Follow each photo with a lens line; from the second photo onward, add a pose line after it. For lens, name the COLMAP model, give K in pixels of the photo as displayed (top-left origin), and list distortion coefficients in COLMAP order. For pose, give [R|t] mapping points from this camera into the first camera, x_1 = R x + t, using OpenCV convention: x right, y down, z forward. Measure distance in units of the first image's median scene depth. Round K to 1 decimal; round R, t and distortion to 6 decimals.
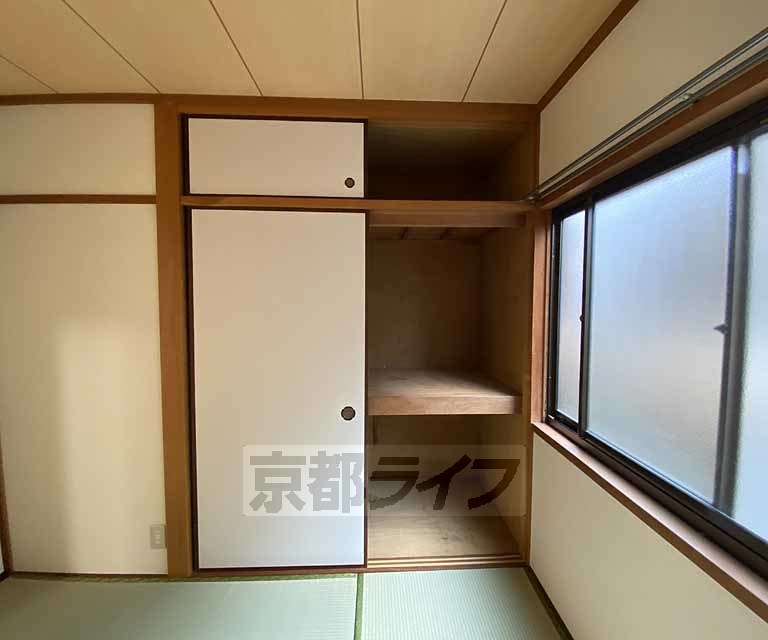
lens RADIAL K [[344.1, 0, 389.8], [0, 344.1, 316.6], [0, 0, 1]] dist [0.005566, -0.009760]
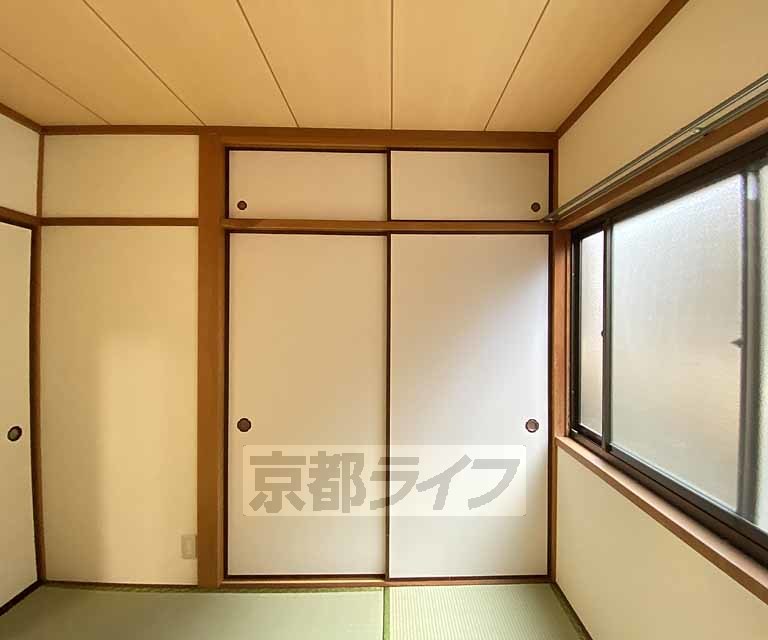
lens RADIAL K [[344.1, 0, 398.3], [0, 344.1, 317.7], [0, 0, 1]] dist [0.005566, -0.009760]
pose [[0.999811, 0.002105, -0.019327, -0.035224], [-0.003007, 0.998903, -0.046732, 0.005643], [0.019207, 0.046781, 0.998720, -0.045232]]
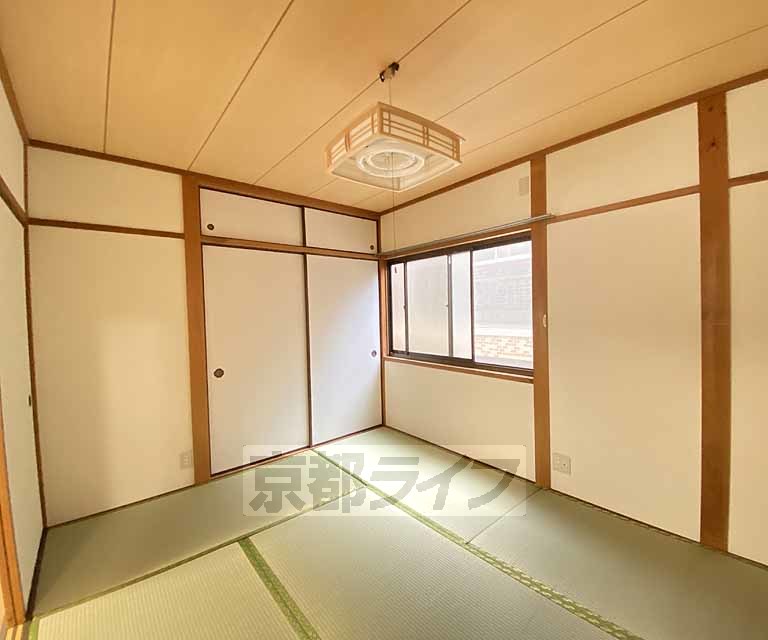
lens RADIAL K [[344.1, 0, 394.0], [0, 344.1, 316.0], [0, 0, 1]] dist [0.005566, -0.009760]
pose [[0.783883, -0.031255, 0.620121, -0.921855], [0.051771, 0.998545, -0.015115, 0.091649], [-0.618746, 0.043953, 0.784361, -0.794554]]
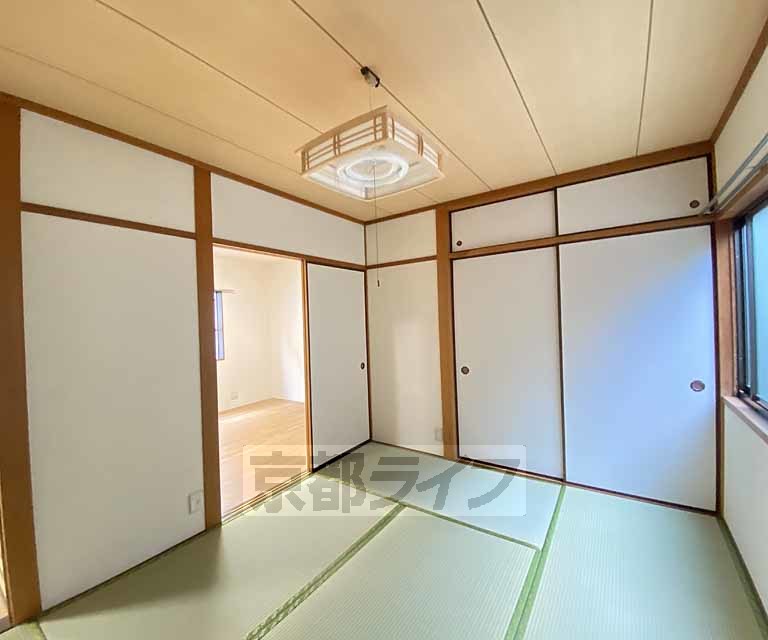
lens RADIAL K [[344.1, 0, 357.2], [0, 344.1, 319.3], [0, 0, 1]] dist [0.005566, -0.009760]
pose [[0.762404, -0.027835, -0.646502, 0.231560], [0.004029, 0.999259, -0.038271, 0.085772], [0.647088, 0.026573, 0.761952, -0.779577]]
